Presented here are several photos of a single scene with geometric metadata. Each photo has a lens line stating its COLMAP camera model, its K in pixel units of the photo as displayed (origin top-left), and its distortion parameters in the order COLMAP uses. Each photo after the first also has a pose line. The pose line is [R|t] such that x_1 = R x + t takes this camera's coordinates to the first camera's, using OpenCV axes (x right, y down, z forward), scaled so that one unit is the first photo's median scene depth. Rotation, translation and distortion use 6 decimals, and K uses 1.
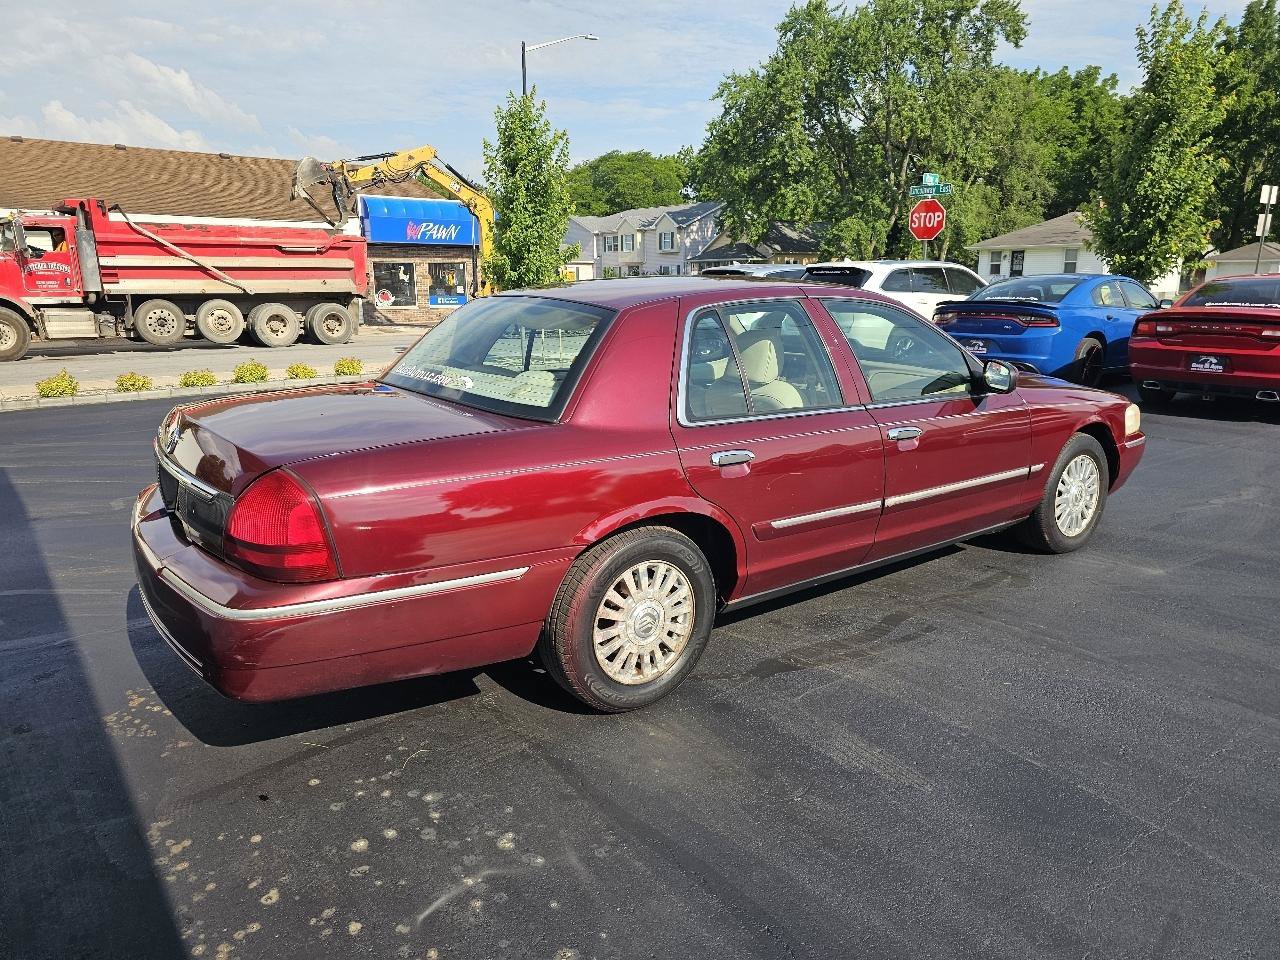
lens RADIAL K [[867.9, 0, 632.6], [0, 867.9, 474.8], [0, 0, 1]] dist [0.058633, -0.054648]
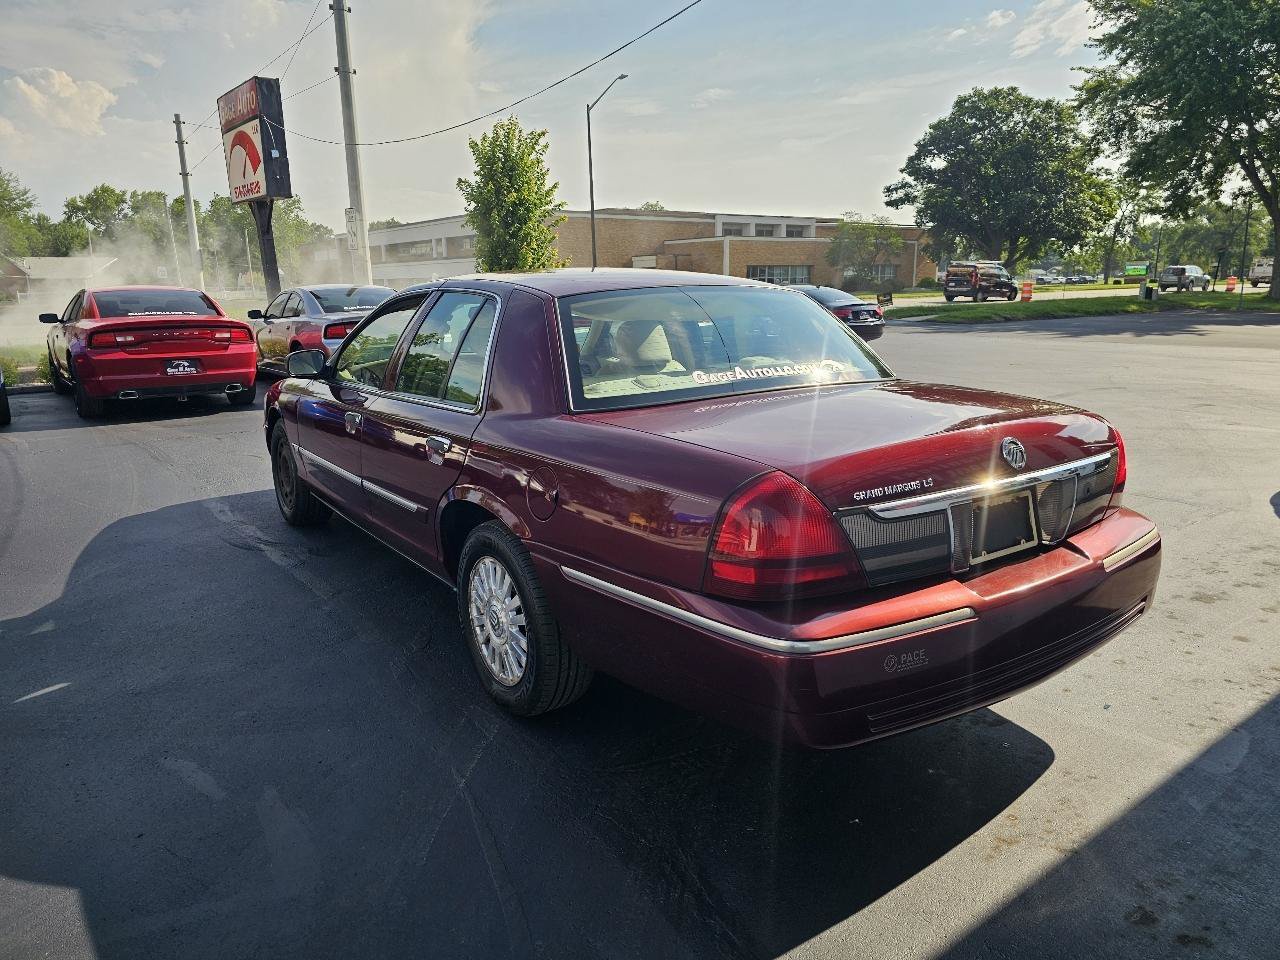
lens RADIAL K [[870.0, 0, 633.8], [0, 870.0, 473.6], [0, 0, 1]] dist [0.044155, -0.035302]
pose [[0.012671, -0.209280, 0.977774, -0.195362], [0.236481, 0.950739, 0.200429, -0.039344], [-0.971554, 0.228685, 0.061538, 0.191332]]
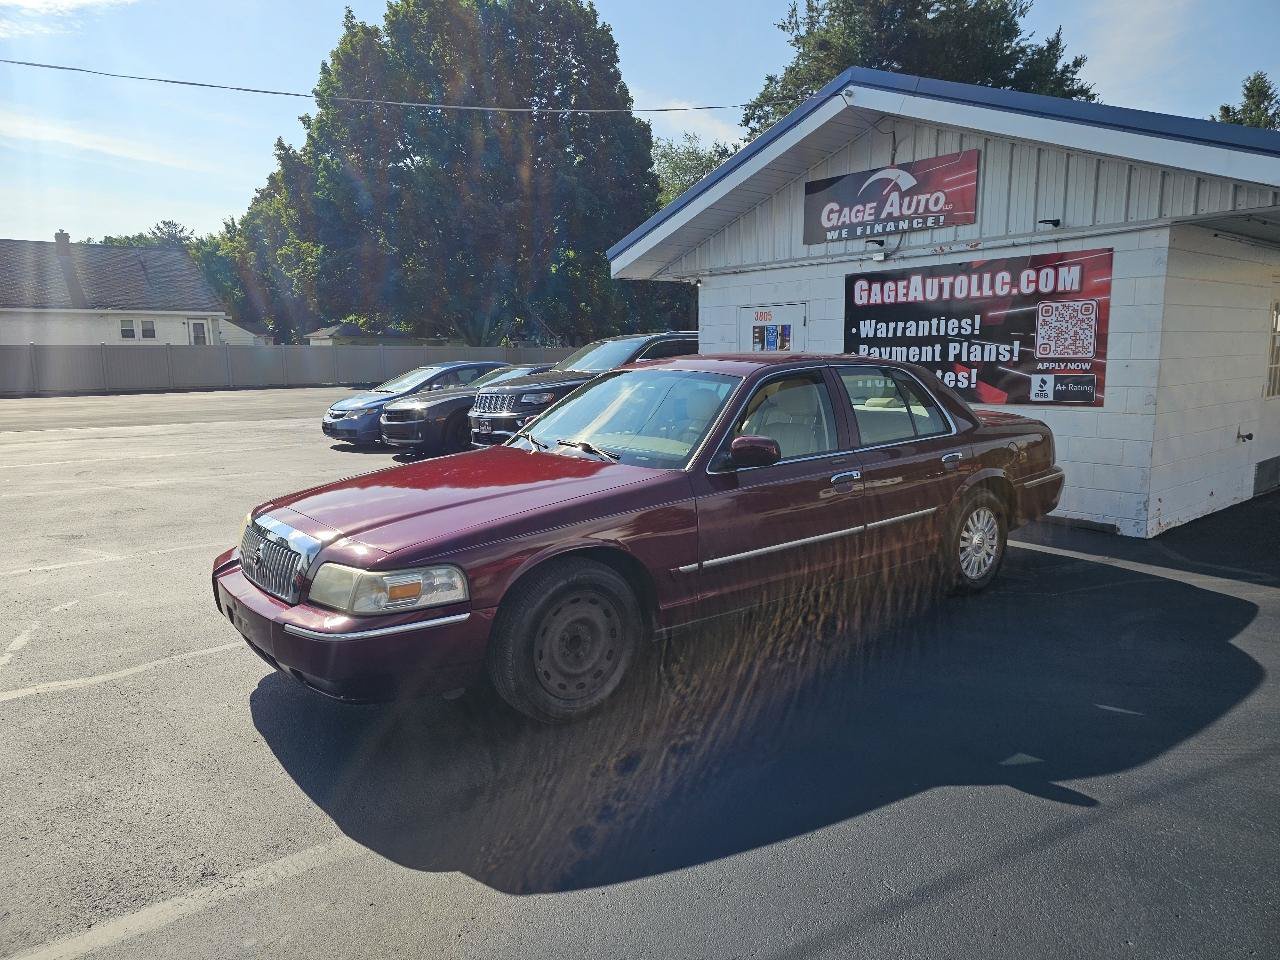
lens RADIAL K [[867.9, 0, 625.9], [0, 867.9, 474.2], [0, 0, 1]] dist [0.058633, -0.054648]
pose [[-0.998825, 0.021890, -0.043237, 0.067320], [0.004885, 0.933107, 0.359565, -0.109070], [0.048215, 0.358931, -0.932118, 0.469640]]
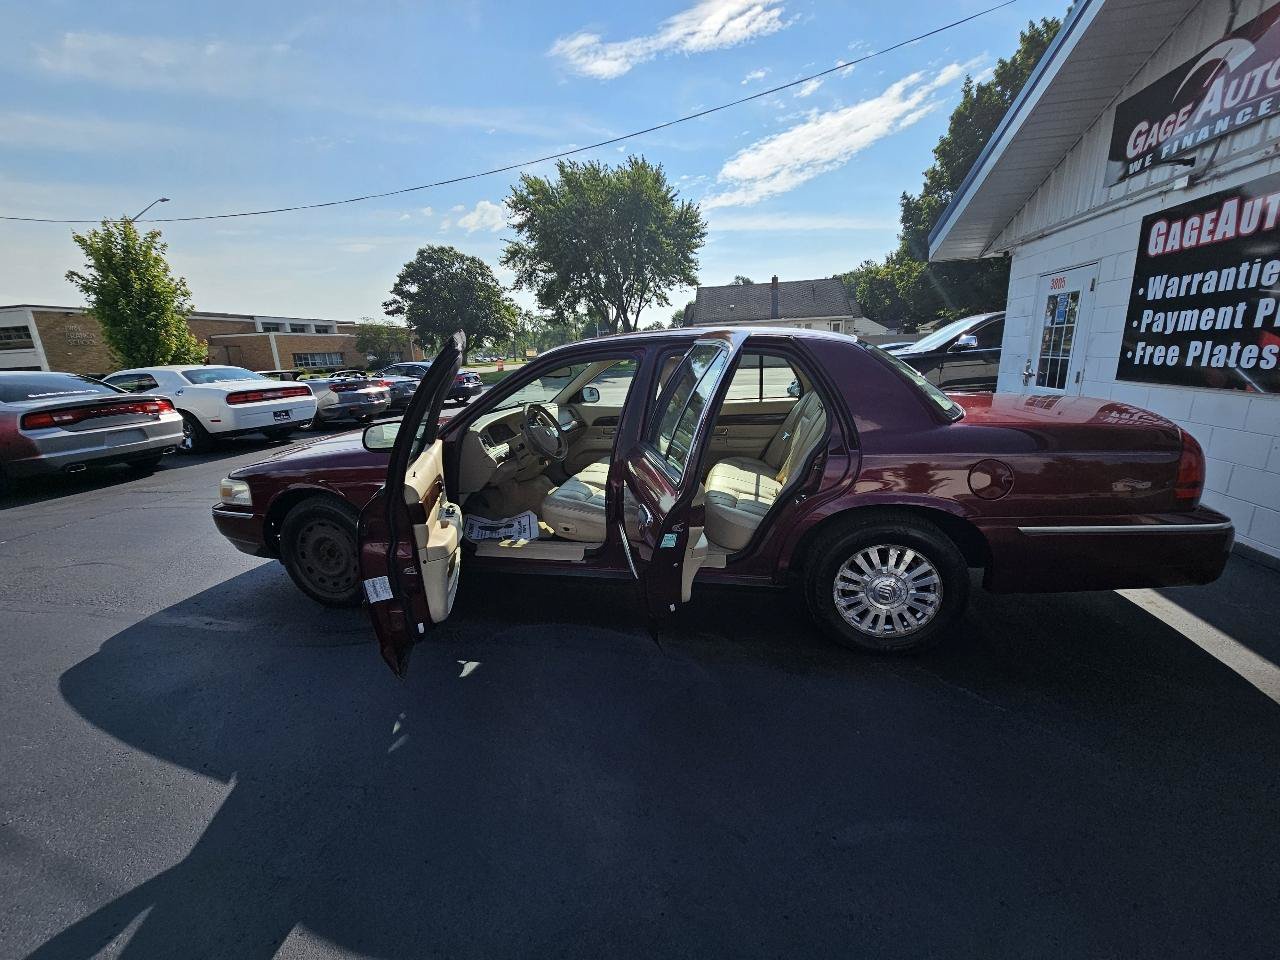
lens RADIAL K [[525.8, 0, 639.7], [0, 525.8, 480.1], [0, 0, 1]] dist [0.002453, -0.001263]
pose [[-0.664566, -0.147100, 0.732608, -0.099098], [0.207988, 0.905271, 0.370440, -0.068189], [-0.717700, 0.398555, -0.571017, 0.326068]]
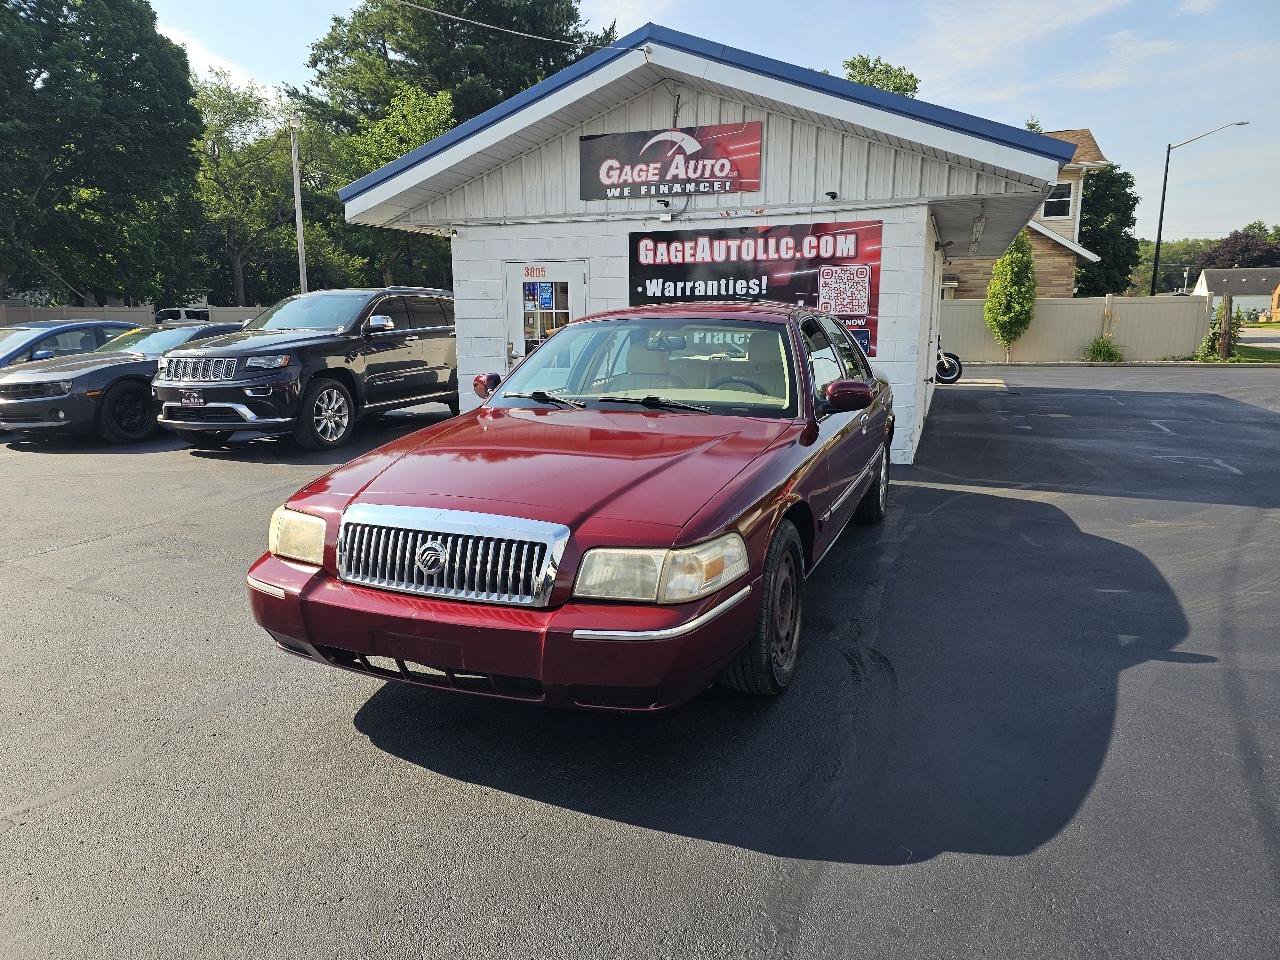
lens RADIAL K [[867.9, 0, 630.9], [0, 867.9, 478.4], [0, 0, 1]] dist [0.058633, -0.054648]
pose [[-0.843307, 0.107493, -0.526572, 0.182983], [-0.112477, 0.922795, 0.368509, -0.092908], [0.525530, 0.369994, -0.766109, 0.417736]]
